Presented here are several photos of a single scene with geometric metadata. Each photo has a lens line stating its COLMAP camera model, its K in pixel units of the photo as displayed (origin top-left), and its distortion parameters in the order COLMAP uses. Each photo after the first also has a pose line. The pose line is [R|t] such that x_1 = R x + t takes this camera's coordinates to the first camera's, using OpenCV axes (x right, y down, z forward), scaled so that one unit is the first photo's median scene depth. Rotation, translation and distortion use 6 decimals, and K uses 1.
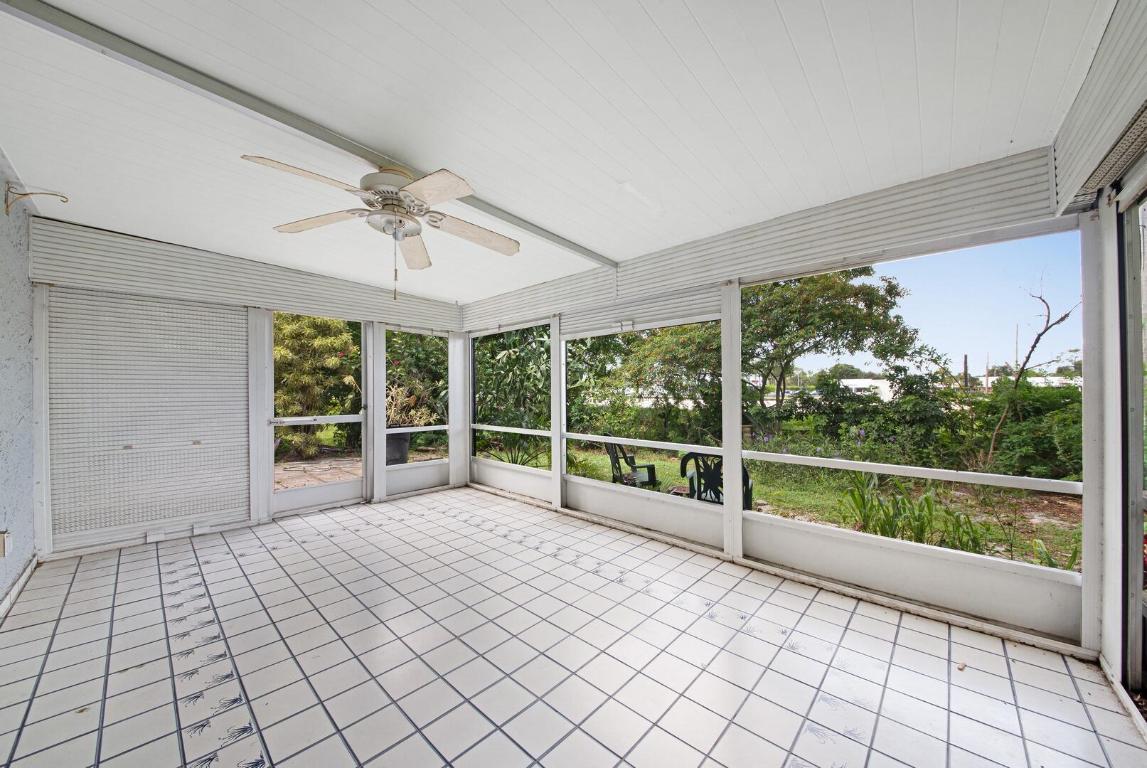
lens RADIAL K [[405.0, 0, 582.0], [0, 405.0, 388.3], [0, 0, 1]] dist [0.022006, -0.019855]
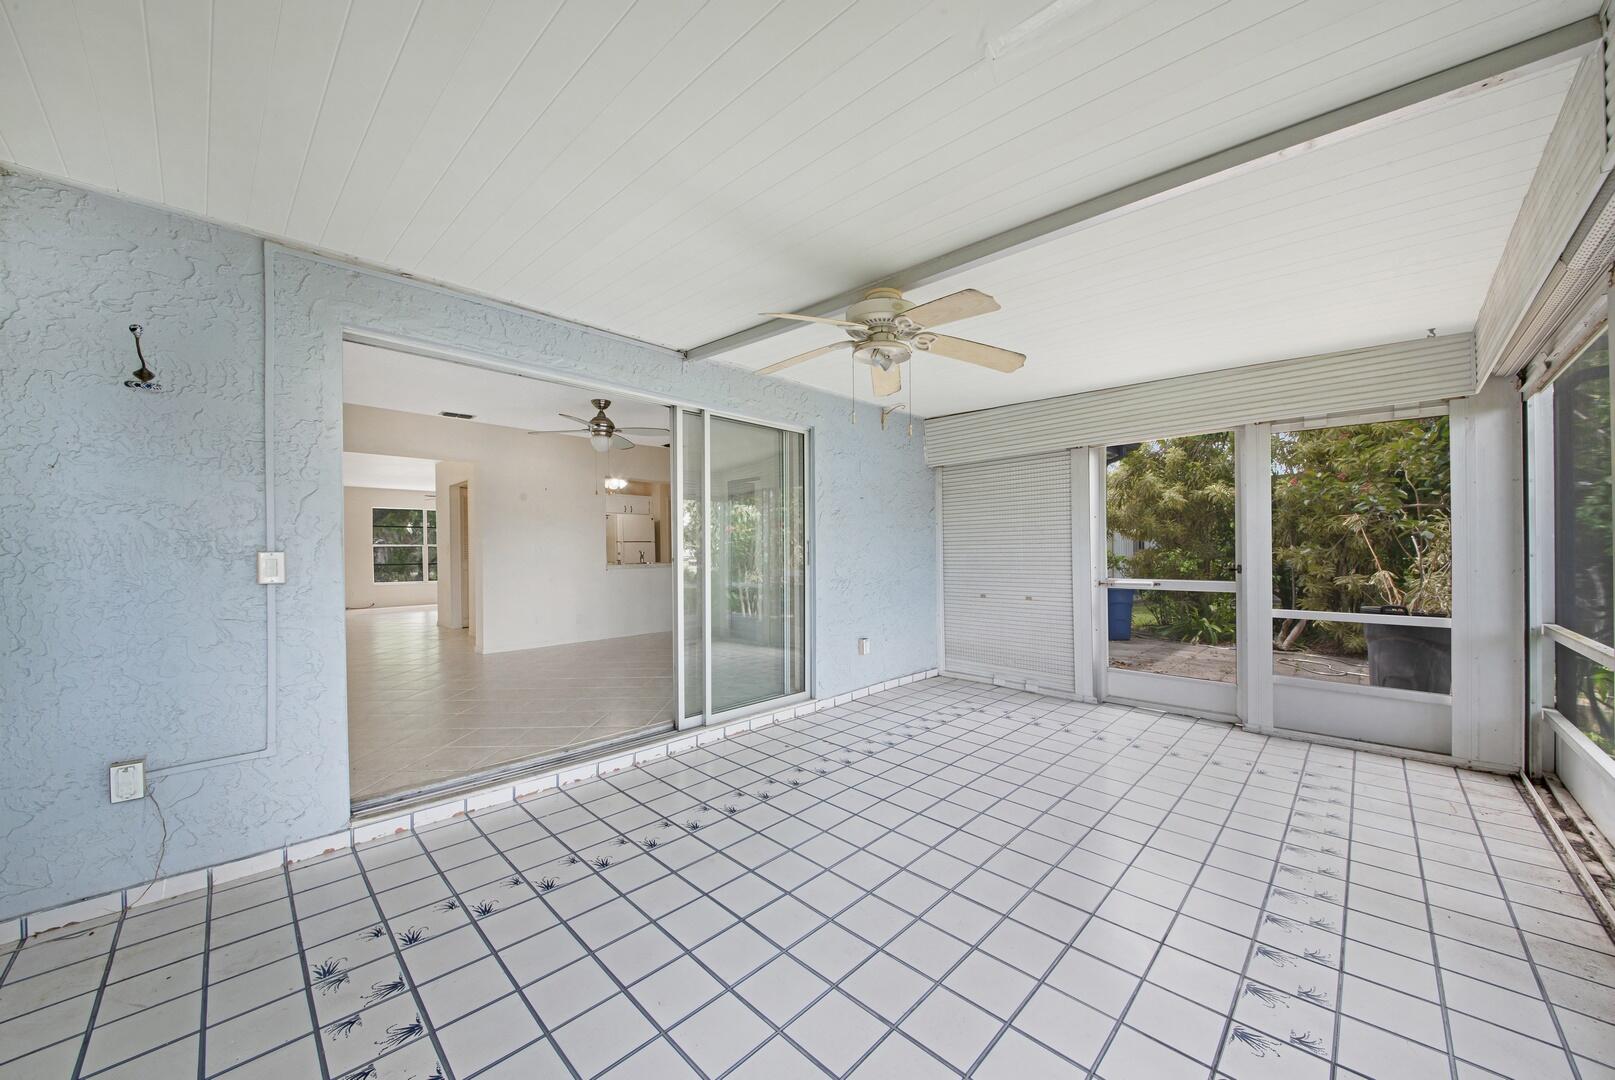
lens RADIAL K [[570.3, 0, 819.5], [0, 570.3, 546.0], [0, 0, 1]] dist [0.022006, -0.019855]
pose [[-0.039297, -0.010596, -0.999171, 0.408421], [0.016828, 0.999795, -0.011265, 0.012660], [0.999086, -0.017257, -0.039111, 0.477754]]
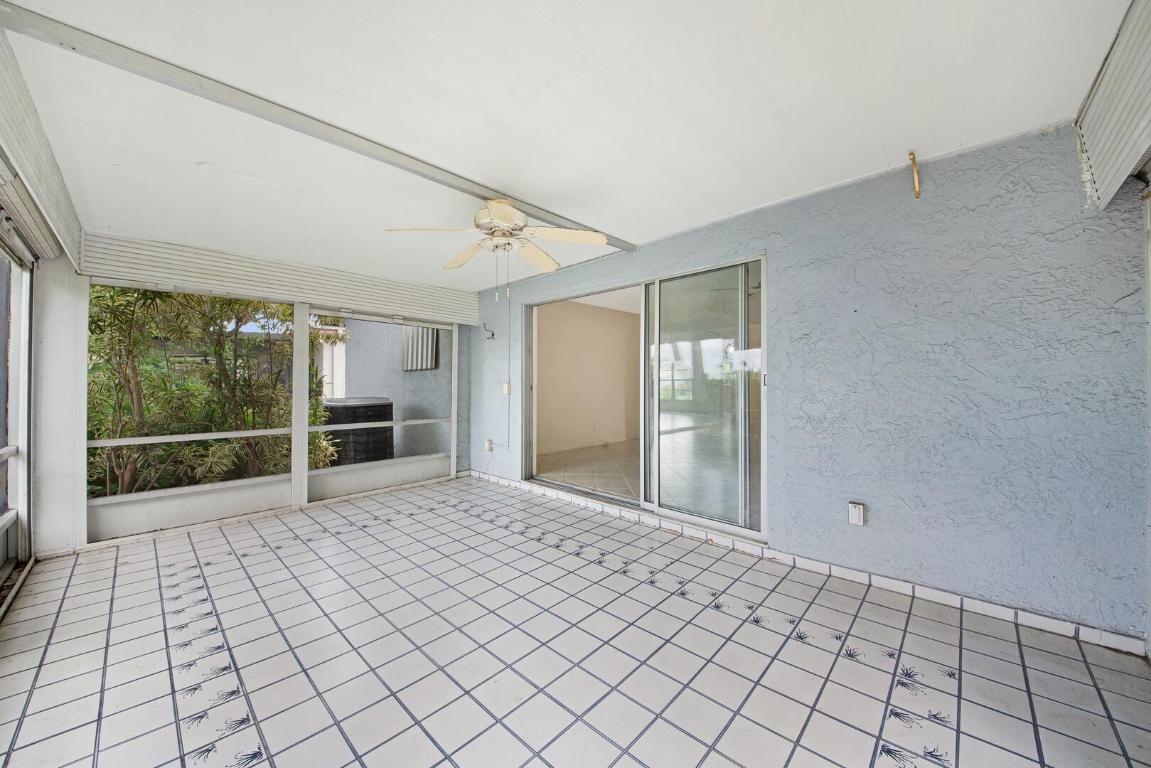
lens RADIAL K [[406.9, 0, 571.3], [0, 406.9, 379.7], [0, 0, 1]] dist [0.019987, -0.020130]
pose [[-0.999788, -0.001188, 0.020553, -0.369055], [-0.001529, 0.999862, -0.016572, 0.010710], [-0.020531, -0.016600, -0.999651, 1.180013]]
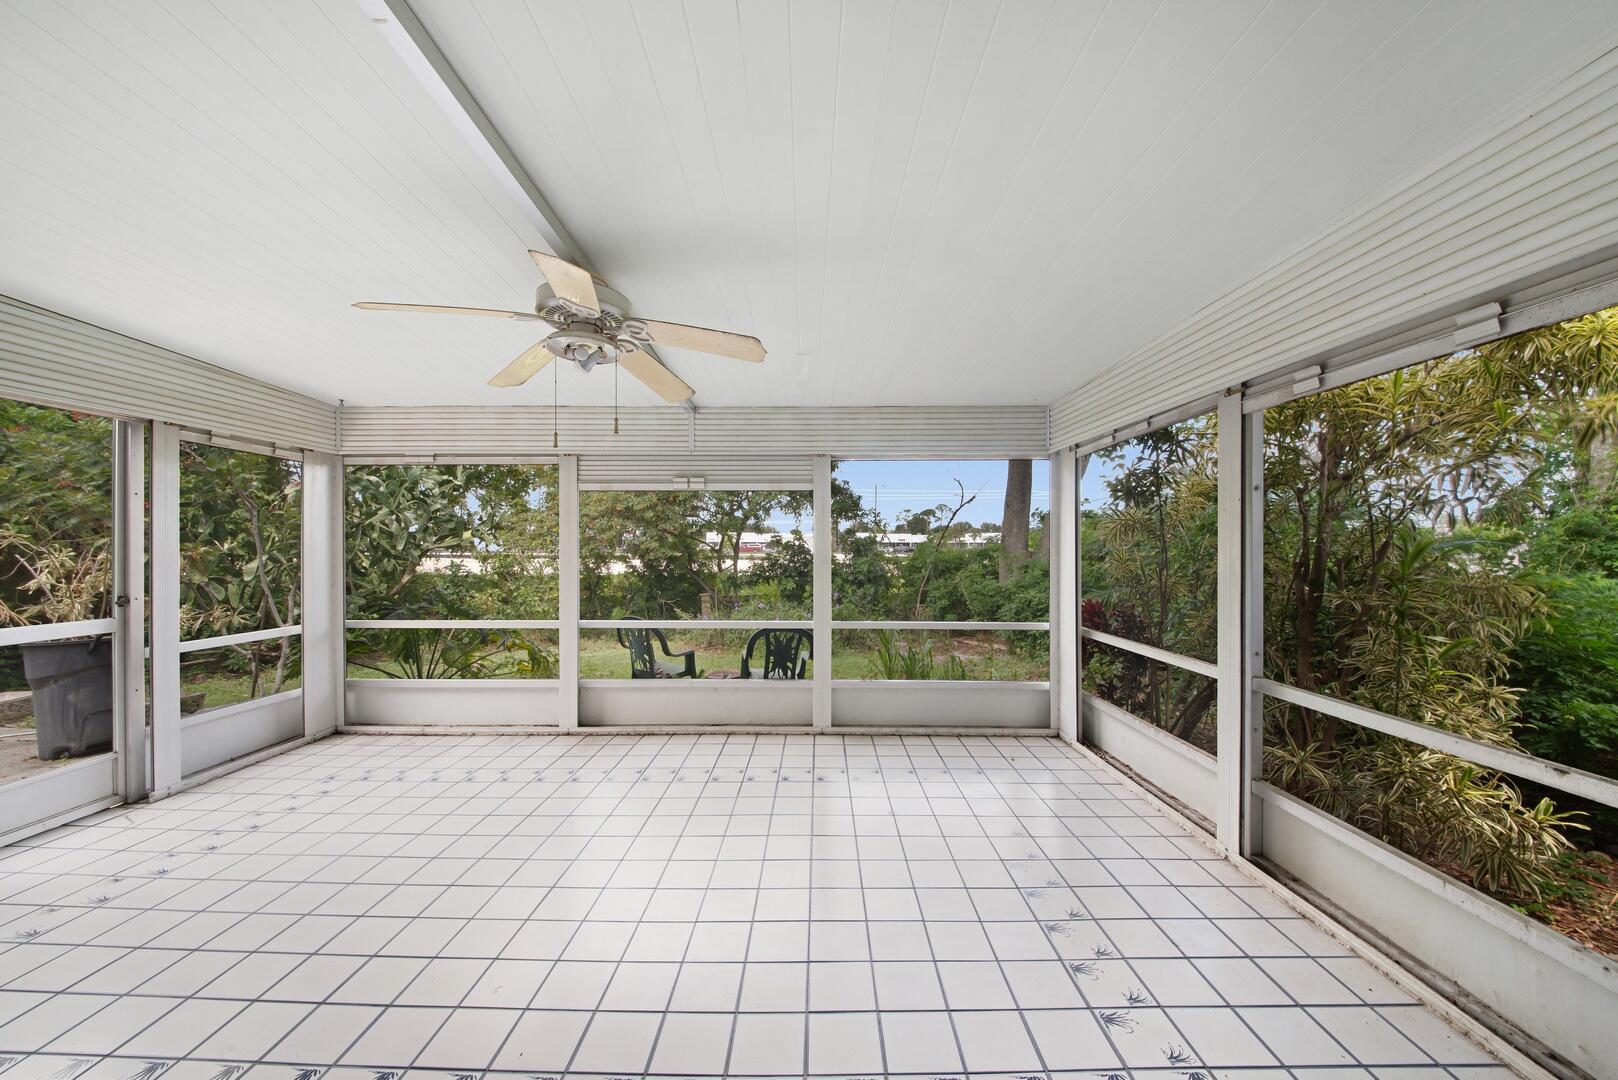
lens RADIAL K [[571.3, 0, 821.0], [0, 571.3, 546.1], [0, 0, 1]] dist [0.022006, -0.019855]
pose [[0.733877, 0.001870, 0.679280, -0.450781], [-0.009542, 0.999926, 0.007557, -0.034897], [-0.679216, -0.012028, 0.733840, -0.018790]]
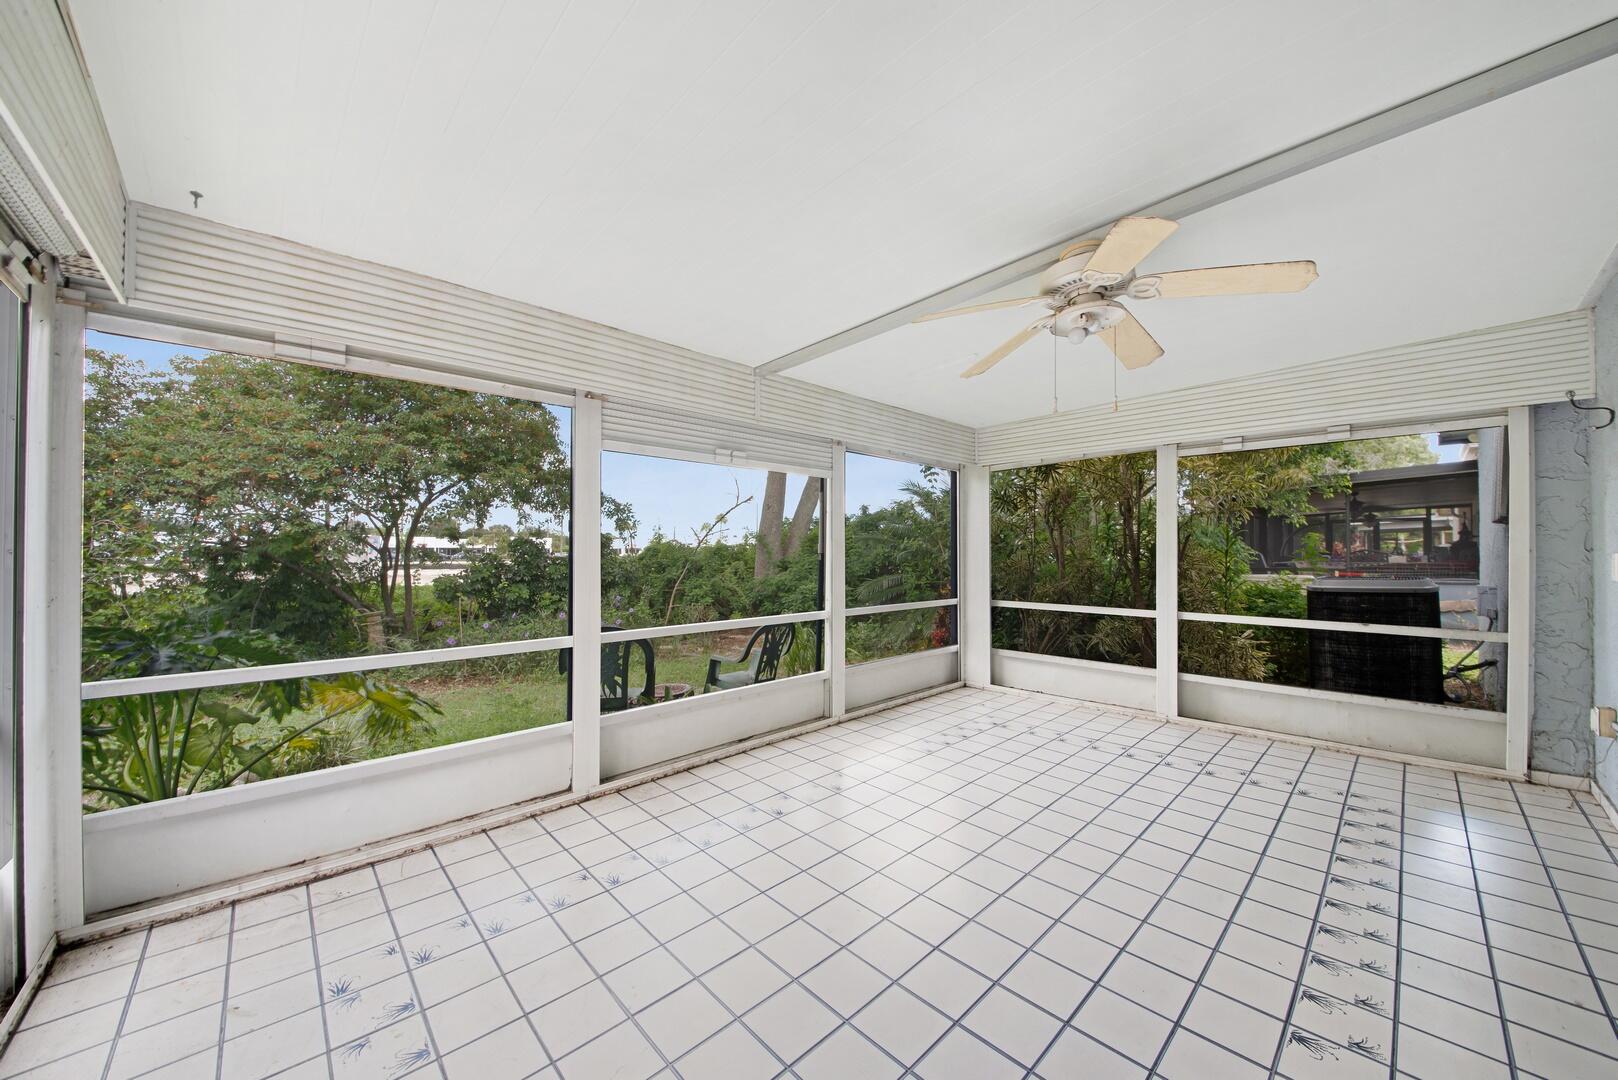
lens RADIAL K [[571.3, 0, 821.0], [0, 571.3, 546.1], [0, 0, 1]] dist [0.022006, -0.019855]
pose [[0.060249, 0.013758, 0.998089, -0.796677], [-0.006622, 0.999889, -0.013383, 0.009947], [-0.998161, -0.005803, 0.060333, 0.739505]]
